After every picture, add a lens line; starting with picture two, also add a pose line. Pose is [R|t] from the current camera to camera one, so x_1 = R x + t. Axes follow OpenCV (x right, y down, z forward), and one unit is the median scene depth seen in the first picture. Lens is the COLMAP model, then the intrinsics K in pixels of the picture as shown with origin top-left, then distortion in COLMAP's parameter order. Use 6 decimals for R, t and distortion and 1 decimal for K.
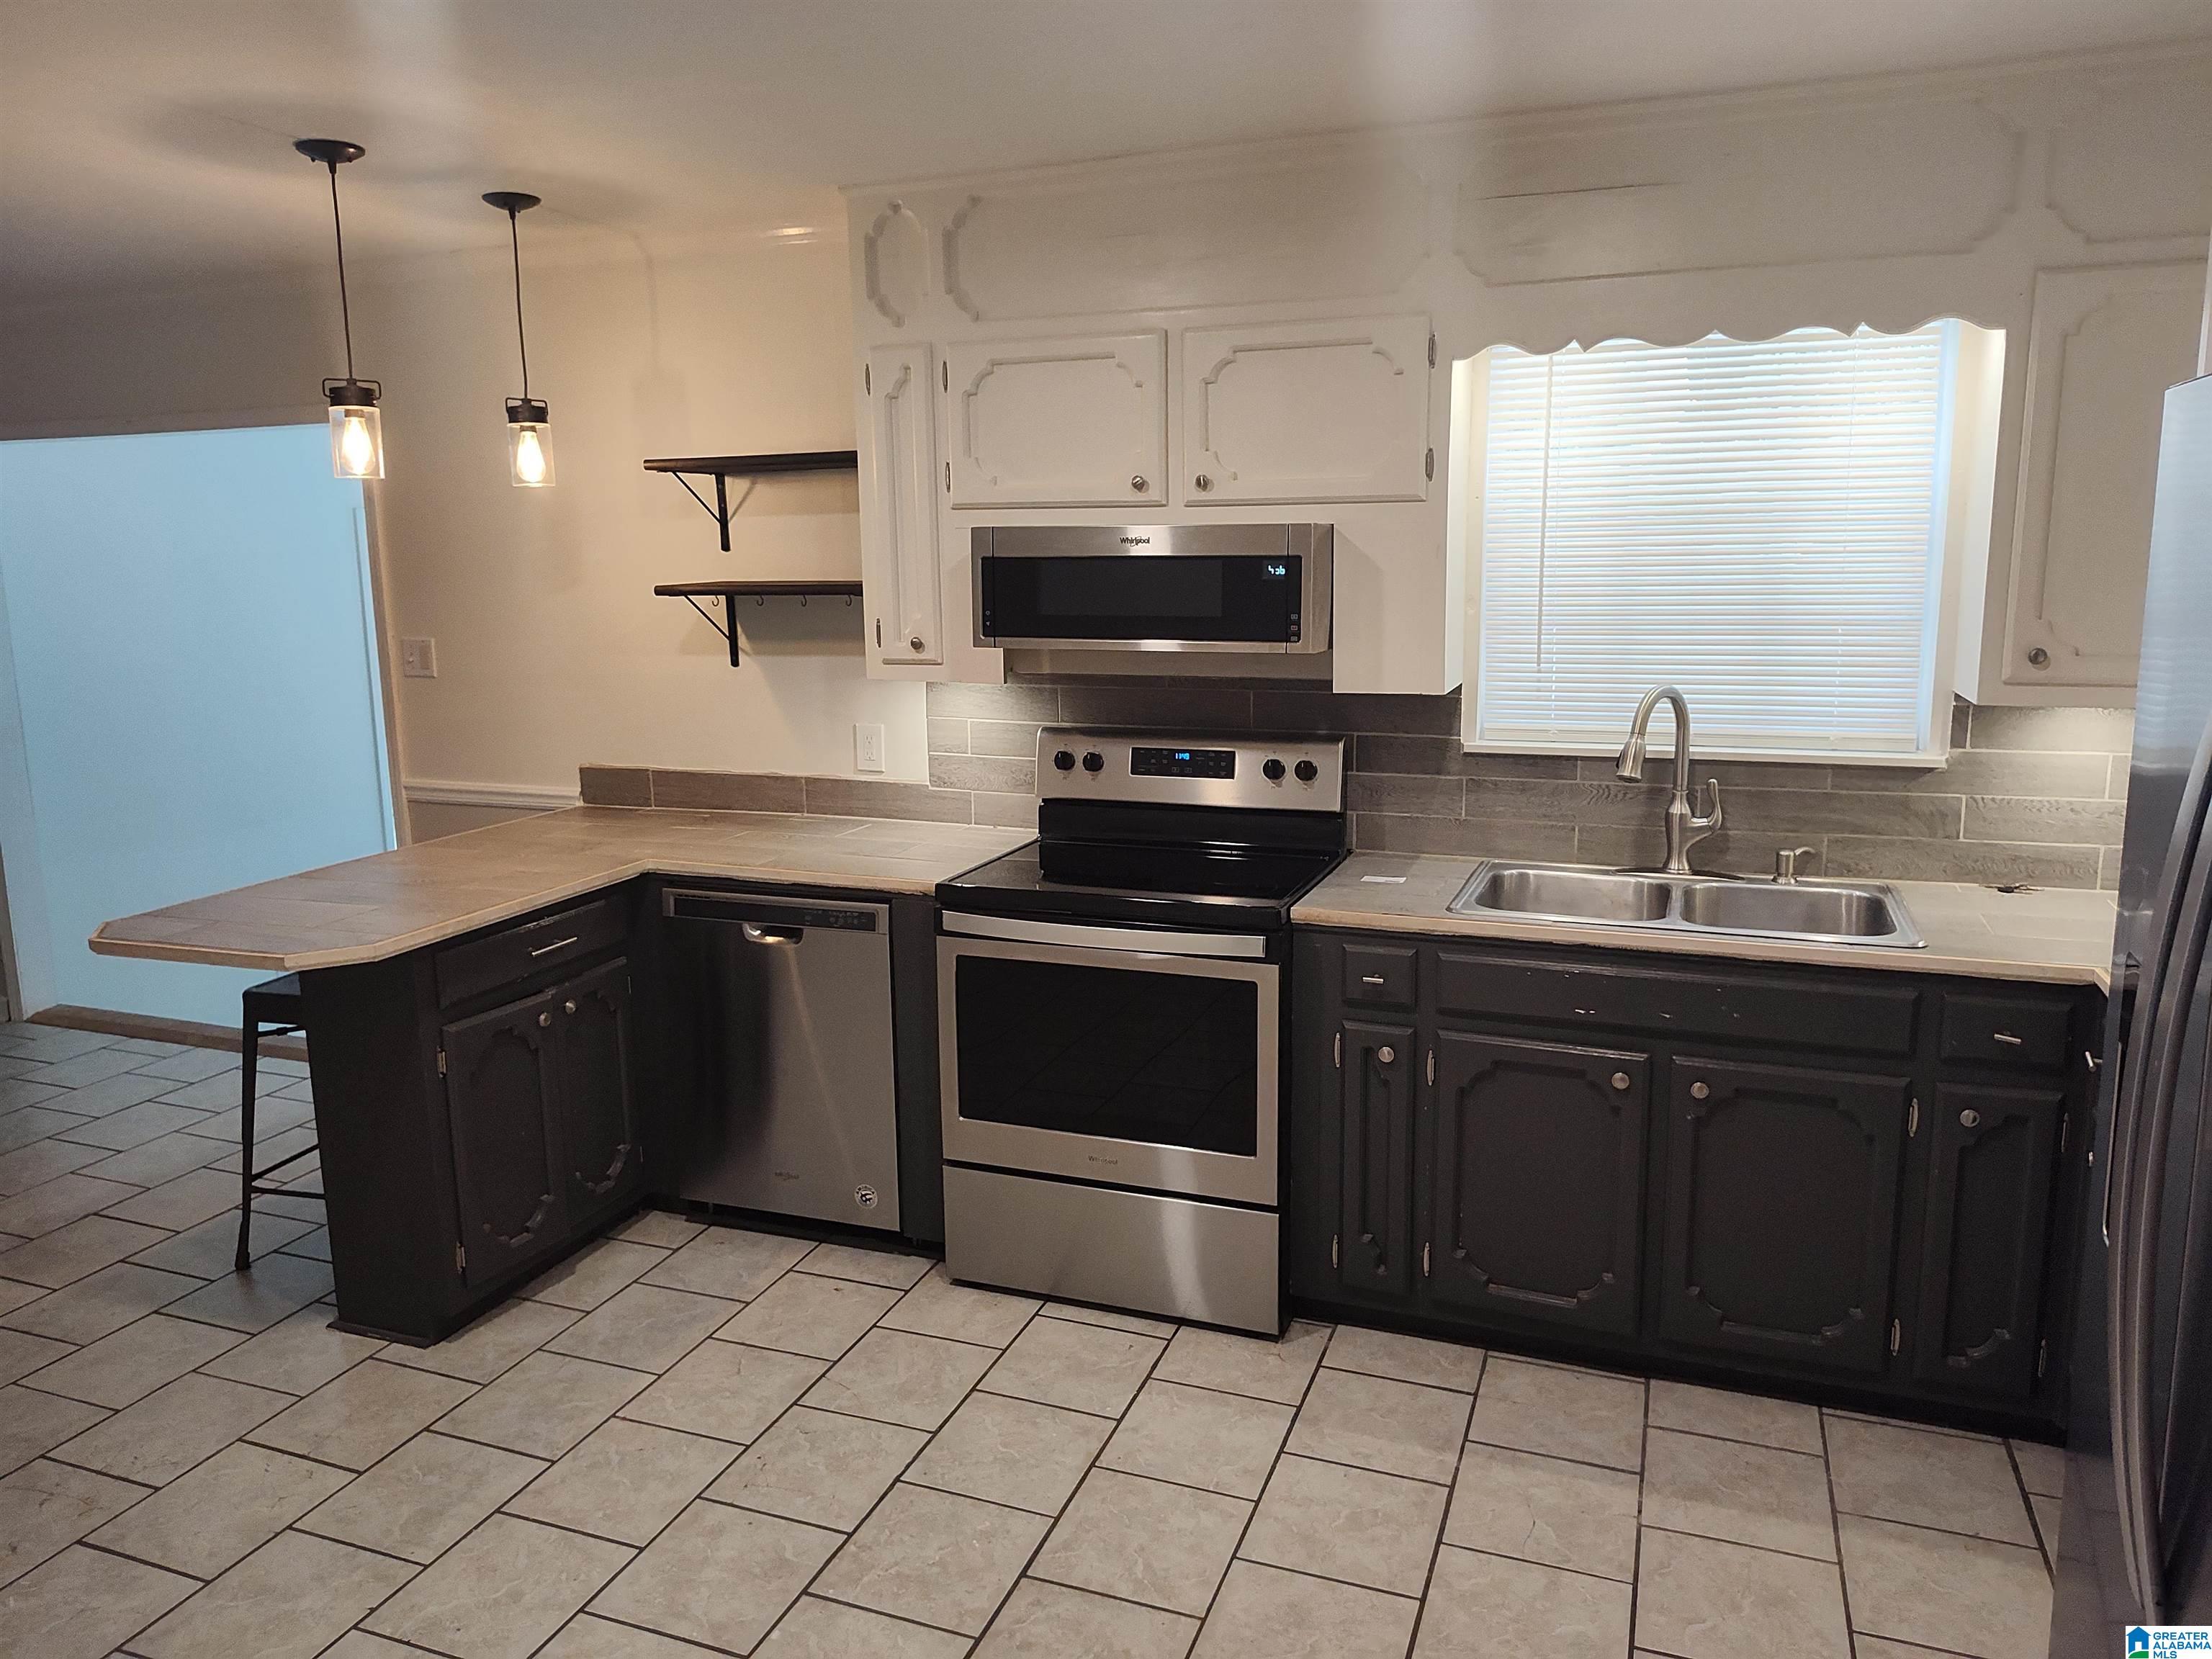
lens RADIAL K [[1527.2, 0, 1104.9], [0, 1527.2, 822.5], [0, 0, 1]] dist [0.026899, -0.000907]
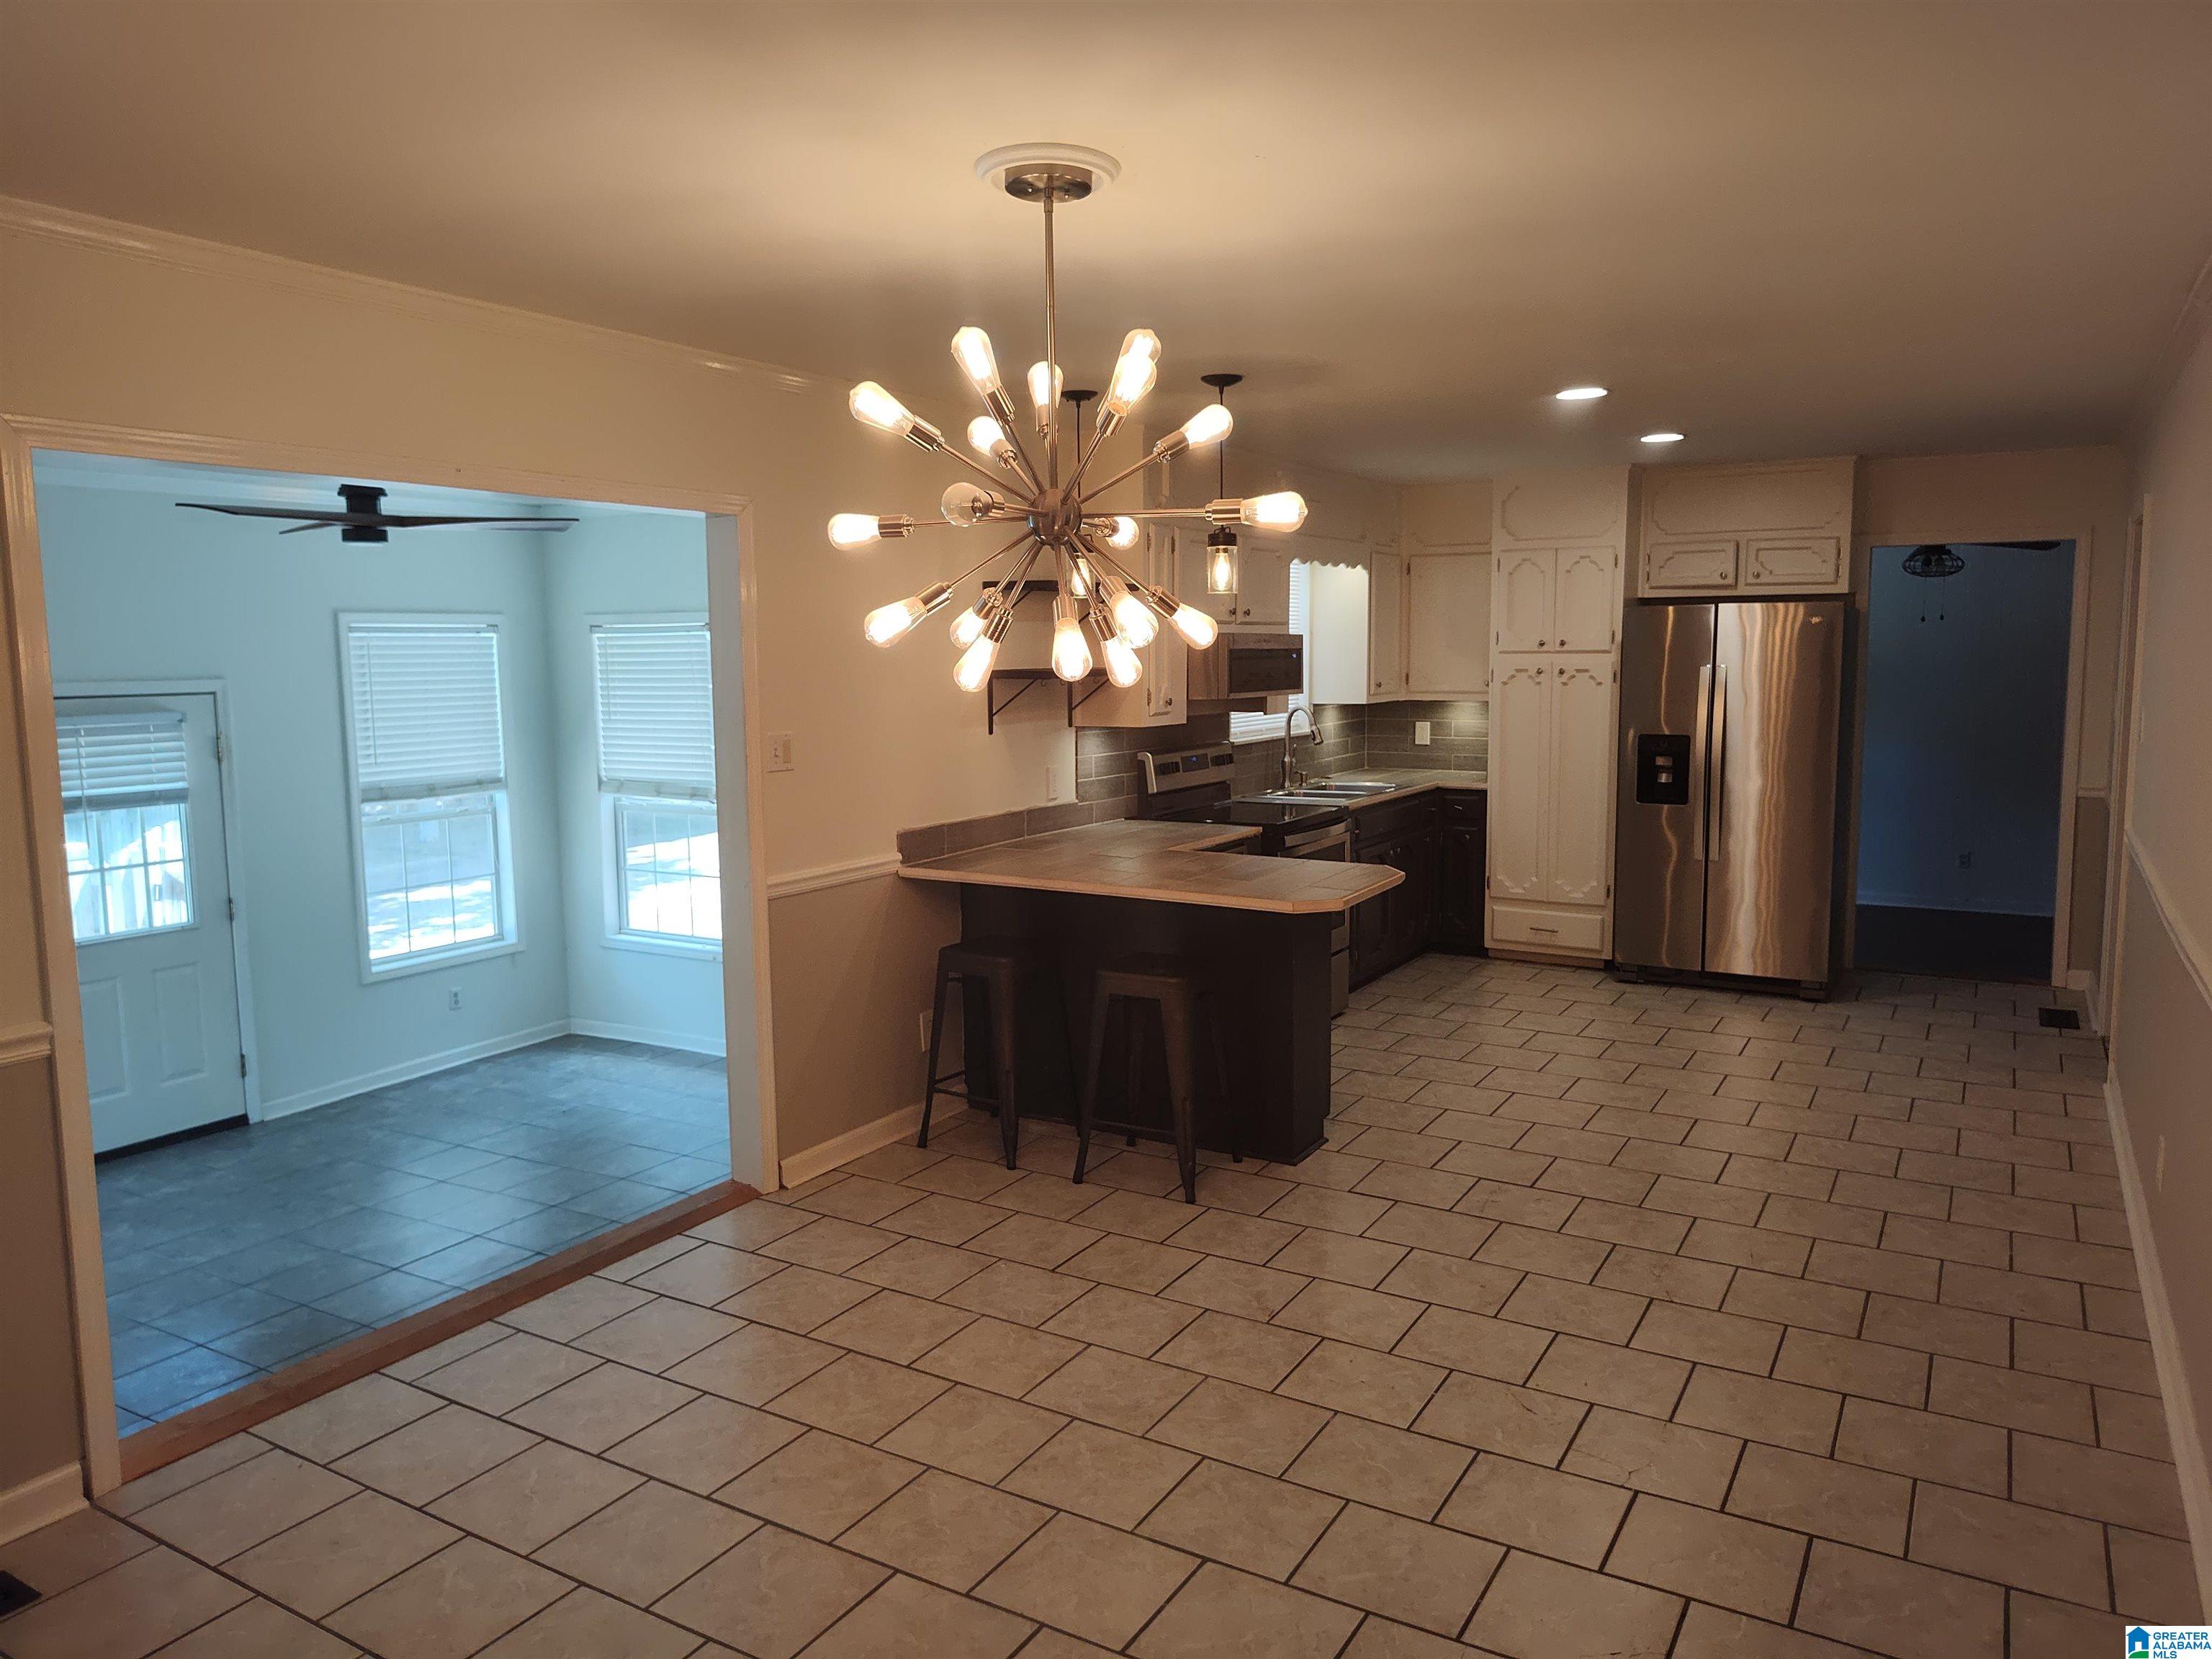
lens RADIAL K [[1527.2, 0, 1103.6], [0, 1527.2, 828.0], [0, 0, 1]] dist [0.026899, -0.000907]
pose [[0.174450, -0.103696, 0.979191, -1.589002], [0.193757, 0.978612, 0.069116, -0.098620], [-0.965415, 0.177668, 0.190810, 0.695109]]
